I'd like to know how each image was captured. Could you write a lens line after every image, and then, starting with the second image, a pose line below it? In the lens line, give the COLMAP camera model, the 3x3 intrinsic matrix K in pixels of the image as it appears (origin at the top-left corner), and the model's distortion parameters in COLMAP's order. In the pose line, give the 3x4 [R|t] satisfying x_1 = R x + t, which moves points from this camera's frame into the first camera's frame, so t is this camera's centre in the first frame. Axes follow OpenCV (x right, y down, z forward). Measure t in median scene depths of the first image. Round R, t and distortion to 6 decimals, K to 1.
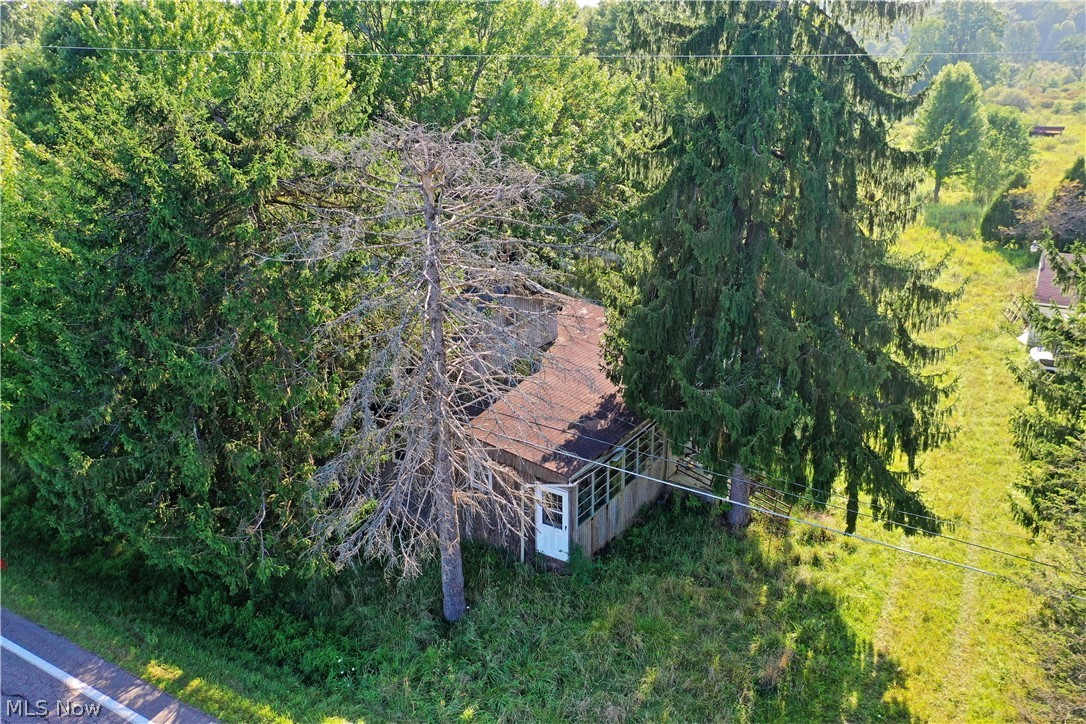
lens RADIAL K [[842.1, 0, 543.0], [0, 842.1, 362.0], [0, 0, 1]] dist [0.030535, 0.005392]
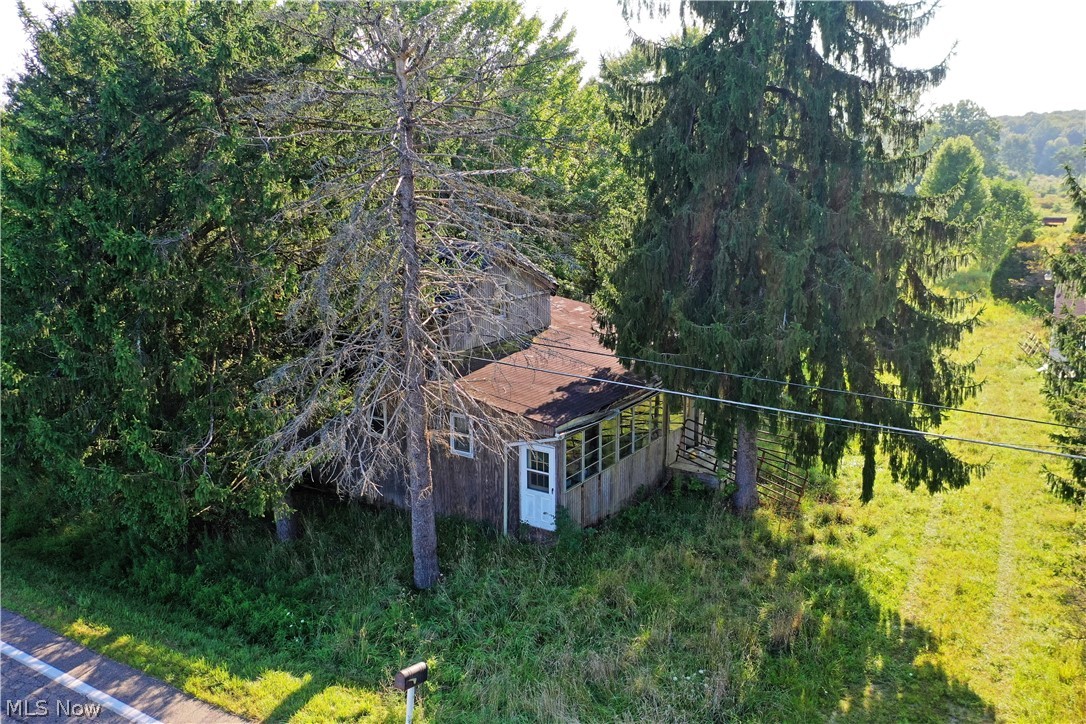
lens RADIAL K [[842.1, 0, 543.0], [0, 842.1, 362.0], [0, 0, 1]] dist [0.030535, 0.005392]
pose [[0.999901, 0.007643, -0.011837, 0.027111], [-0.009056, 0.992194, -0.124378, 0.176125], [0.010794, 0.124473, 0.992164, 0.088032]]
